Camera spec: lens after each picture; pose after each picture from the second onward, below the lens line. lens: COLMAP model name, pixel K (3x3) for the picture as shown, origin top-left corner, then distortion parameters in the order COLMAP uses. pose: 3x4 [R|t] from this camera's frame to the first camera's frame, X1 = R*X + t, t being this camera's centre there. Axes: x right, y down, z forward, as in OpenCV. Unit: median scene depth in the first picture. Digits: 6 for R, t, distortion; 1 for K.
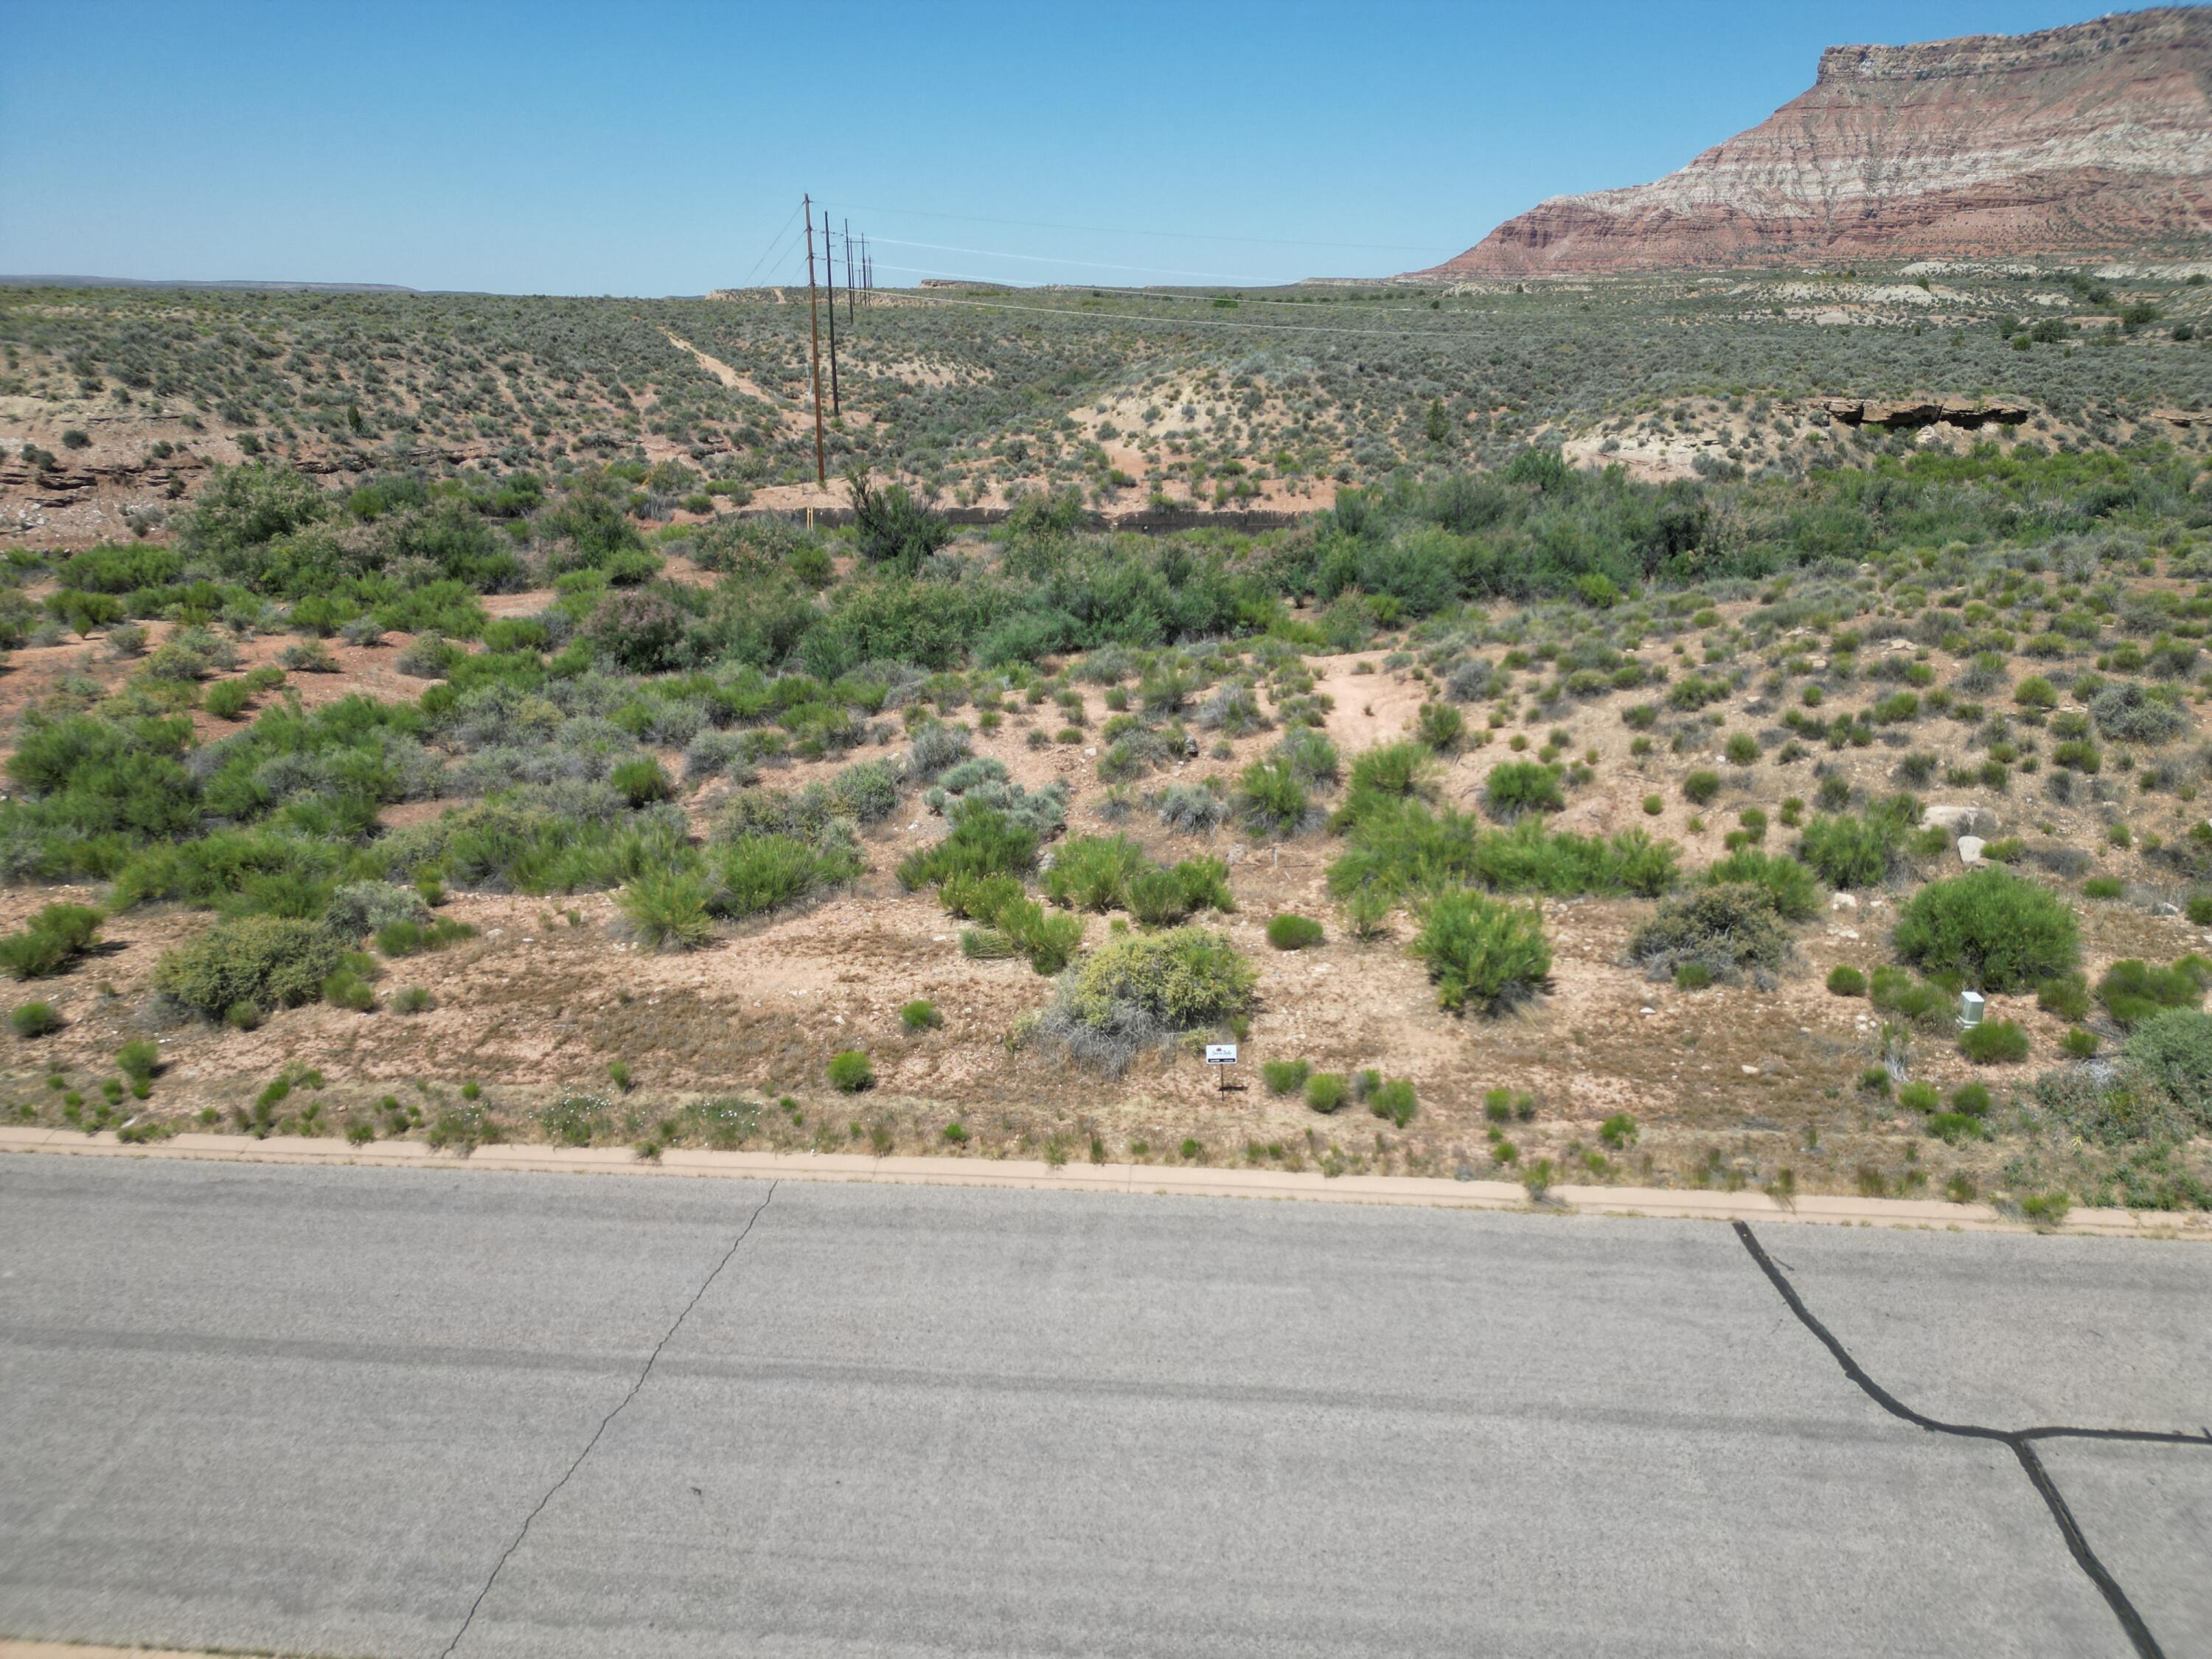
lens RADIAL K [[1548.0, 0, 1100.1], [0, 1548.0, 821.9], [0, 0, 1]] dist [0.087256, -0.086368]
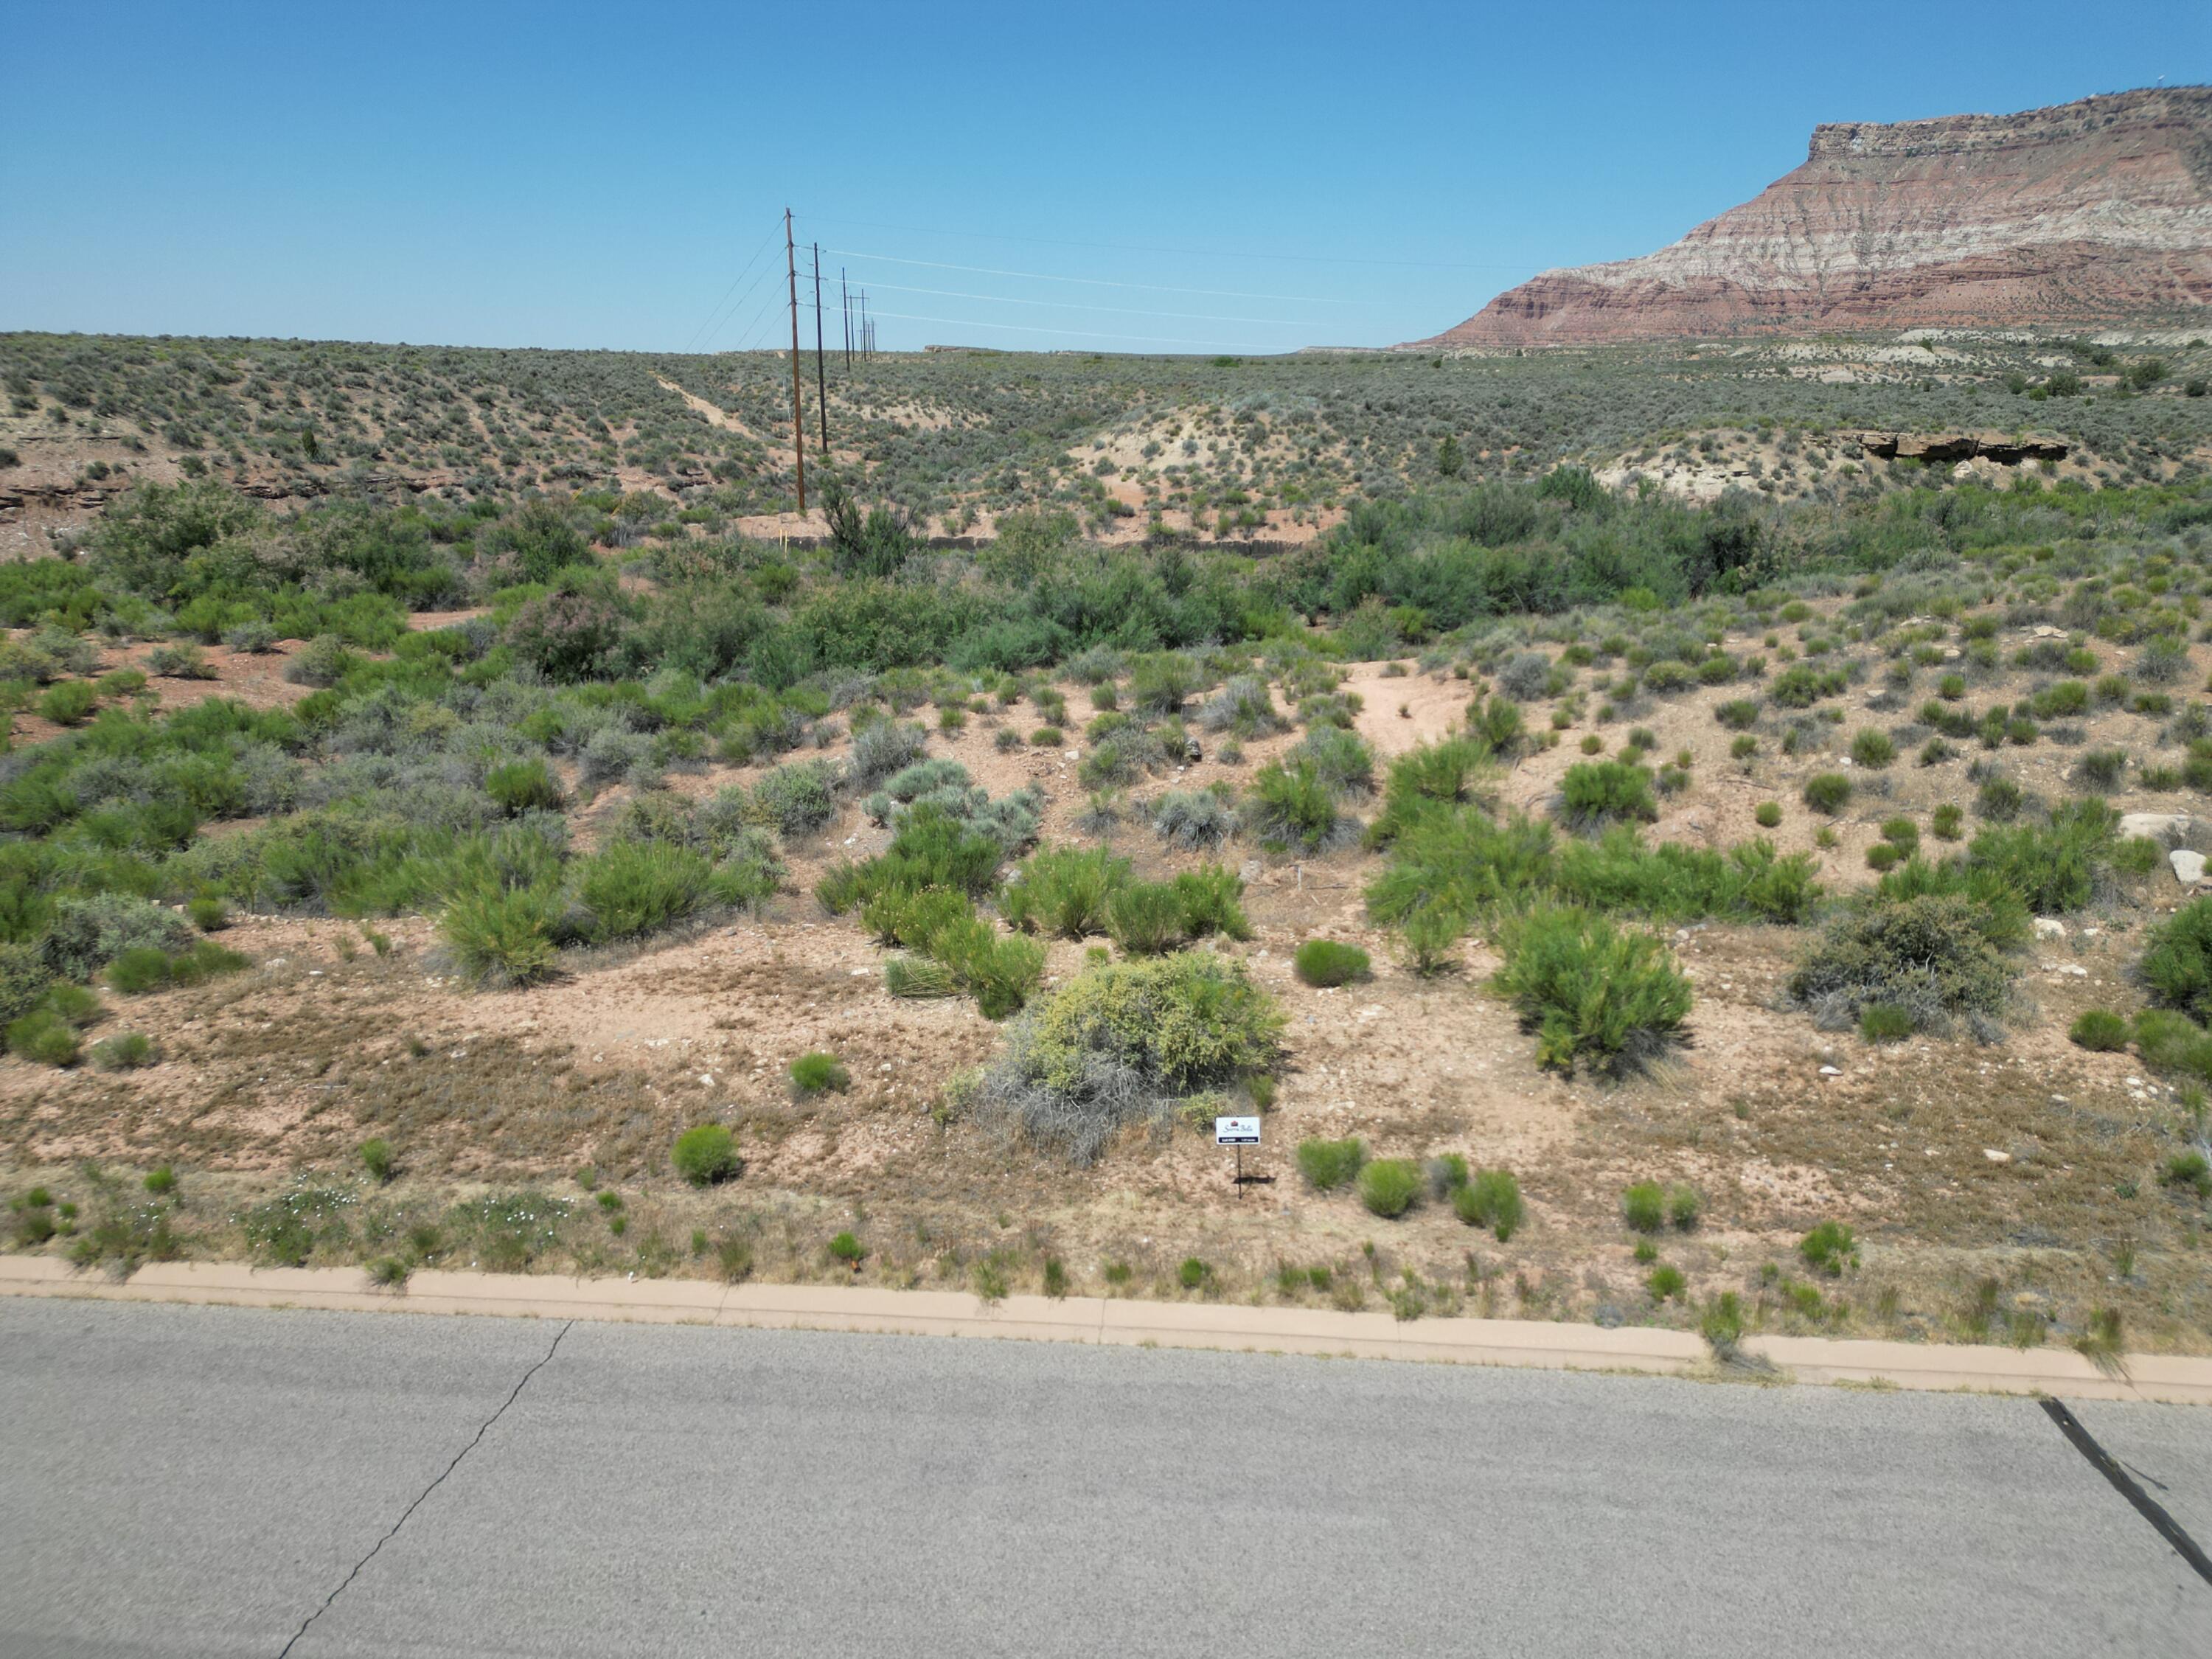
lens RADIAL K [[1544.2, 0, 1100.3], [0, 1544.2, 827.7], [0, 0, 1]] dist [0.093224, -0.095380]
pose [[0.999995, 0.003072, -0.000356, 0.002859], [-0.003083, 0.999321, -0.036712, 0.006975], [0.000243, 0.036713, 0.999326, 0.052244]]
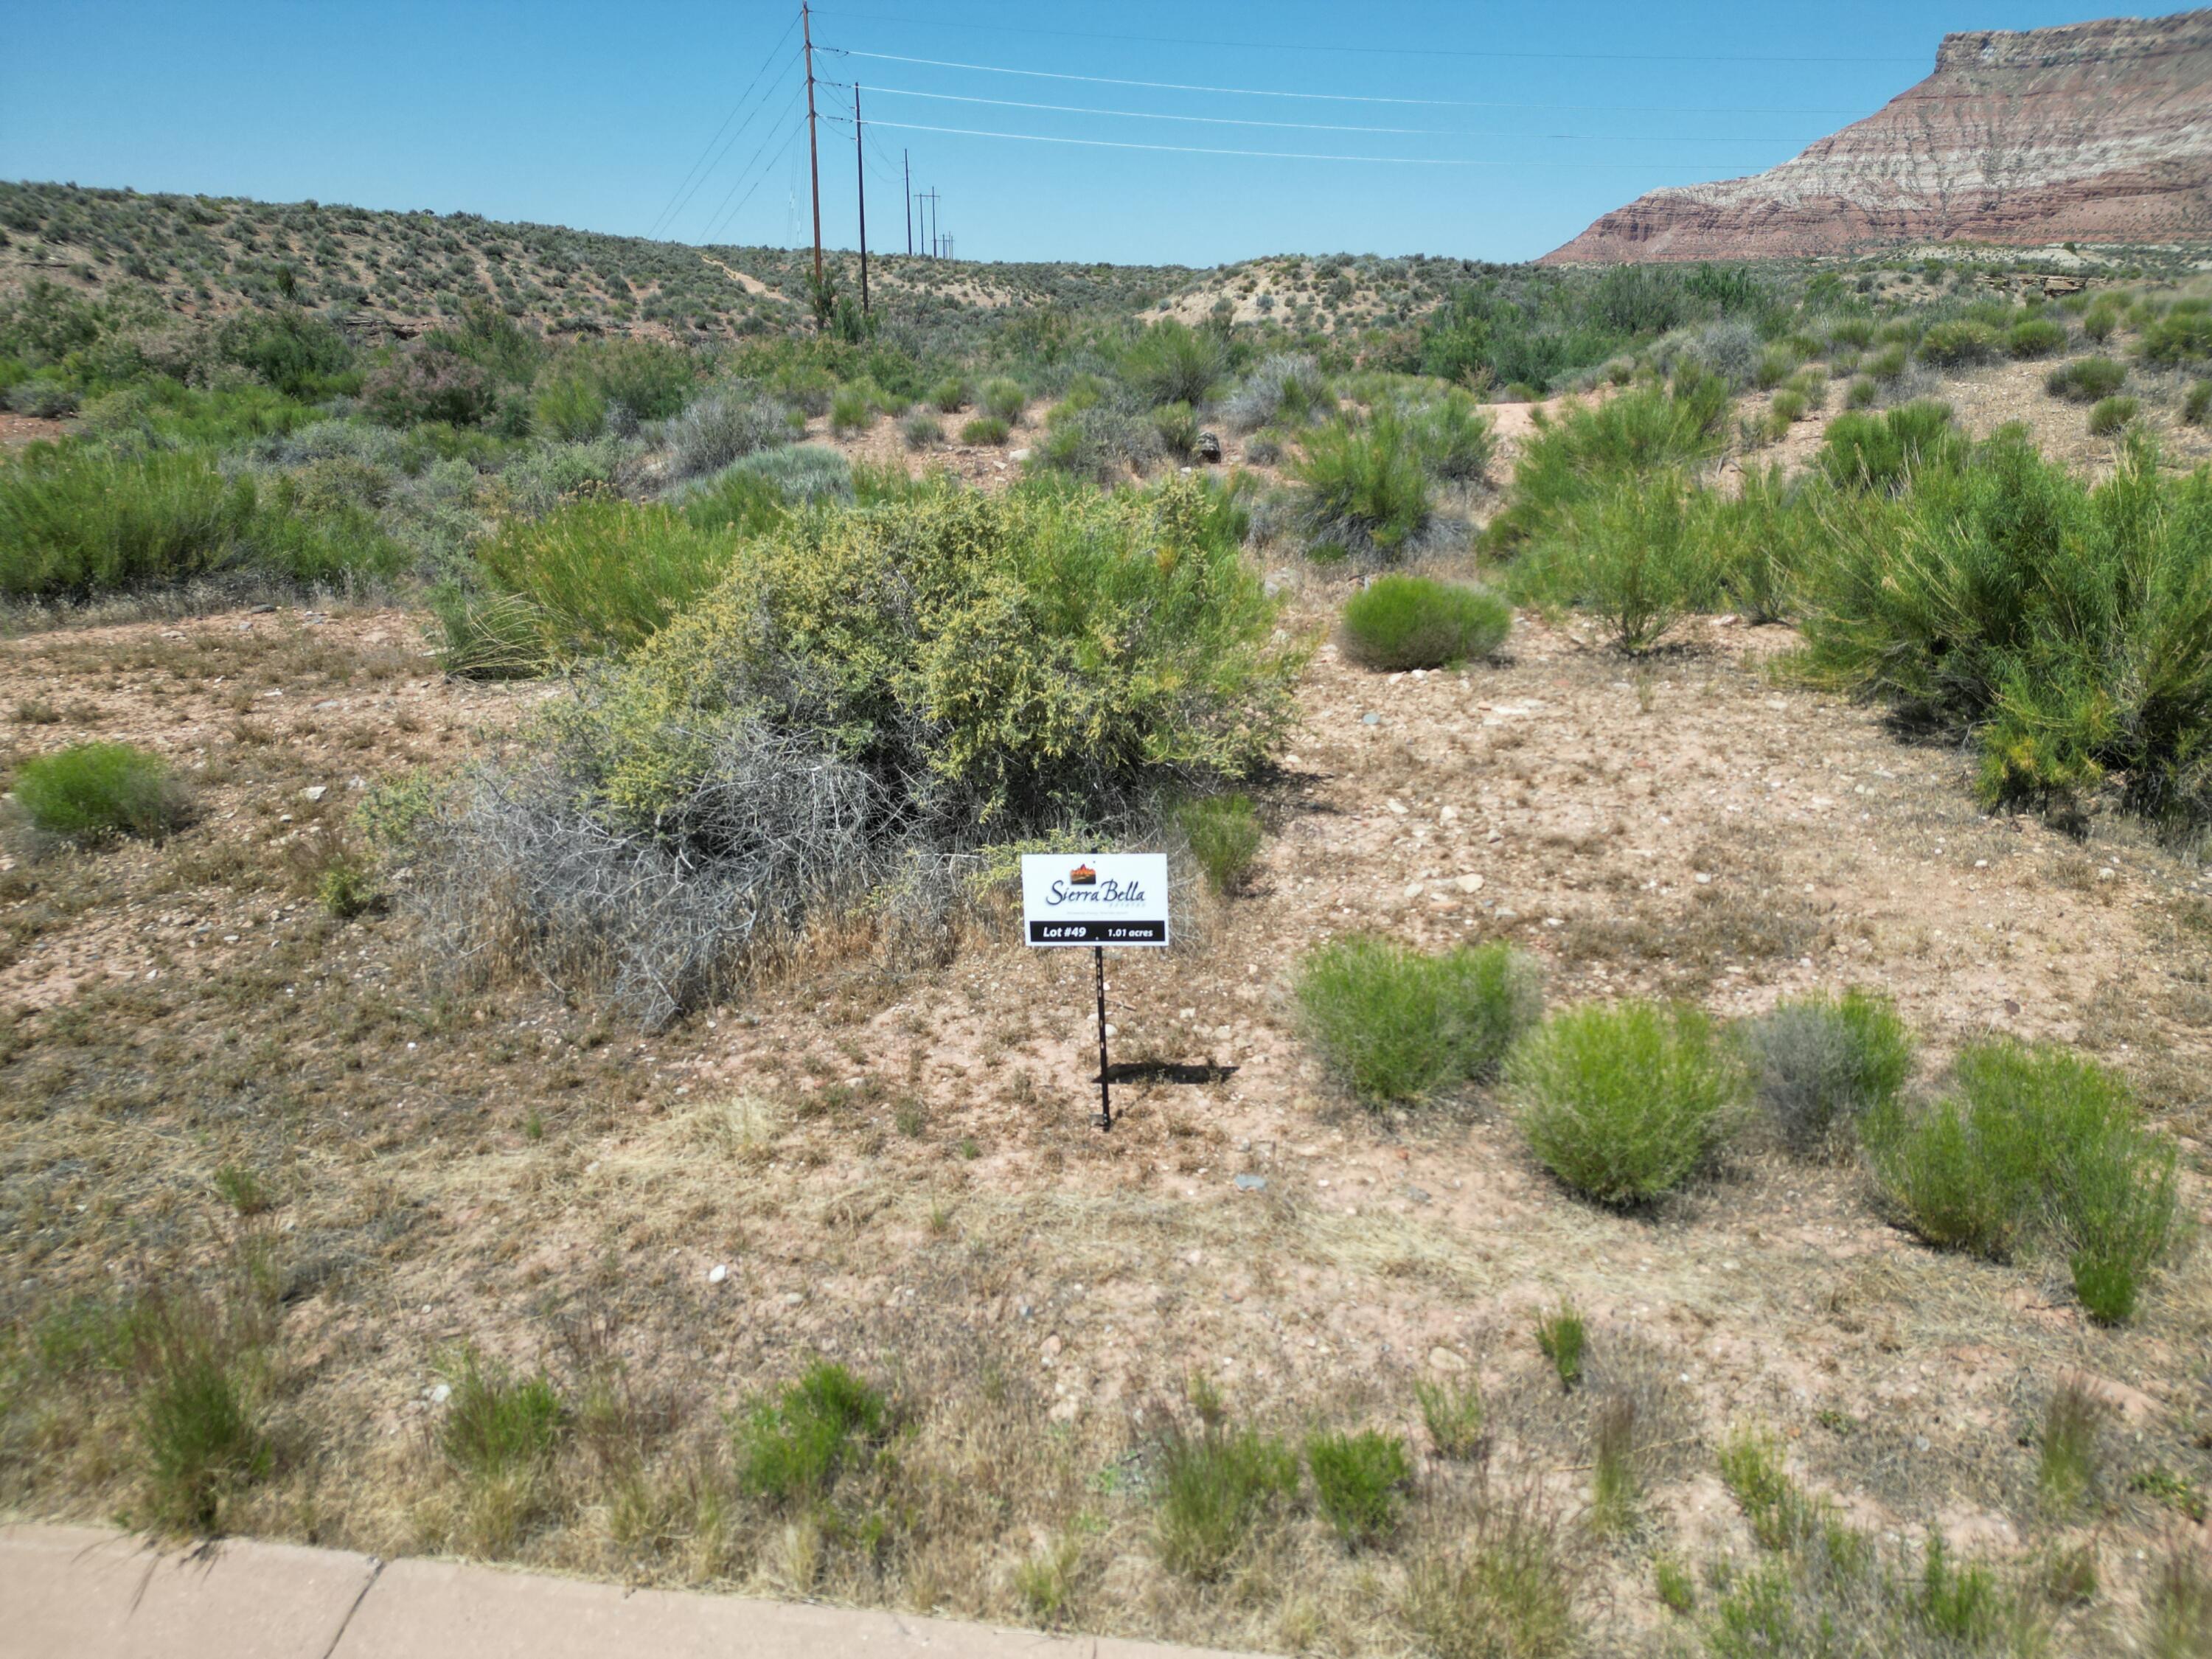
lens RADIAL K [[1545.0, 0, 1100.6], [0, 1545.0, 831.0], [0, 0, 1]] dist [0.080373, -0.076111]
pose [[0.998559, 0.019721, -0.049901, 0.015401], [-0.019430, 0.999791, 0.006306, 0.024229], [0.050015, -0.005327, 0.998734, 0.138388]]
